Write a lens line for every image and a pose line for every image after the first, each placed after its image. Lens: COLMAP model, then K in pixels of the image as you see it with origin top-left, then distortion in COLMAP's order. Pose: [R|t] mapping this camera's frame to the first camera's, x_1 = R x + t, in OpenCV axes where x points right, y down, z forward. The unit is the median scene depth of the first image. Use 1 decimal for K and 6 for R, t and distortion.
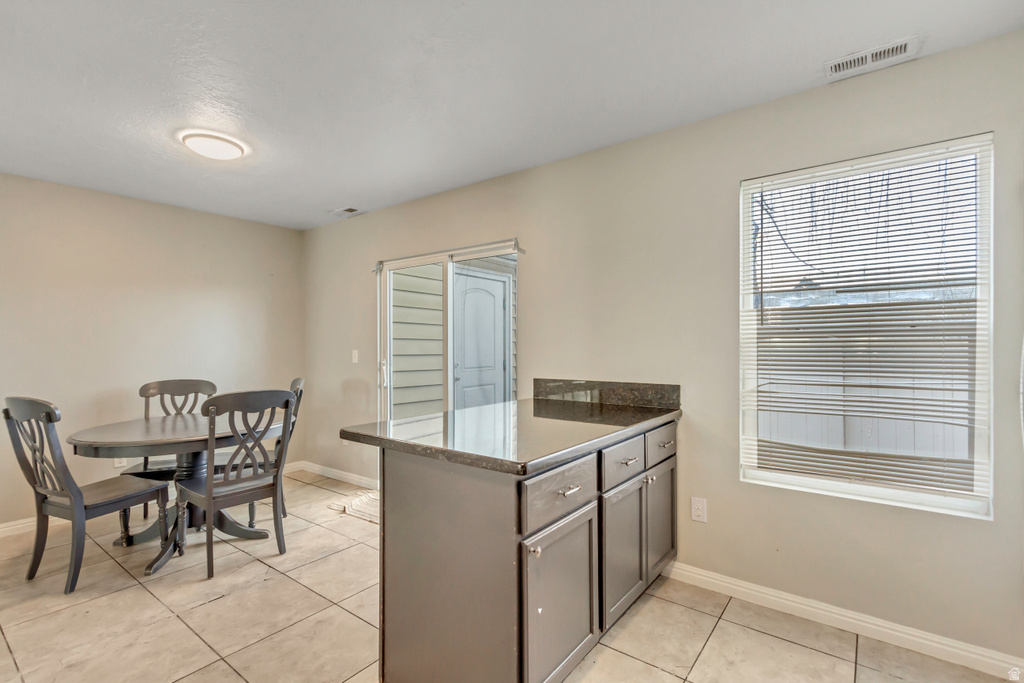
lens RADIAL K [[478.8, 0, 512.0], [0, 478.8, 341.5], [0, 0, 1]] dist [0.000777, -0.000369]
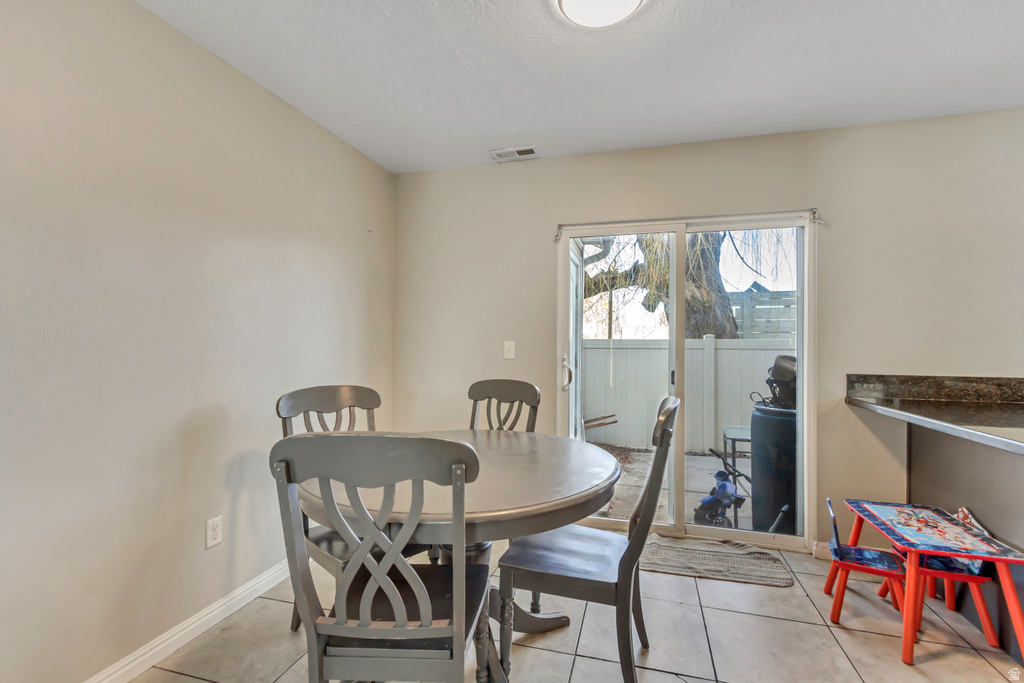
lens RADIAL K [[478.8, 0, 512.0], [0, 478.8, 341.5], [0, 0, 1]] dist [0.000777, -0.000369]
pose [[0.932604, 0.030891, 0.359577, -0.793246], [-0.020491, 0.999255, -0.032699, 0.057766], [-0.360320, 0.023127, 0.932542, 0.415117]]
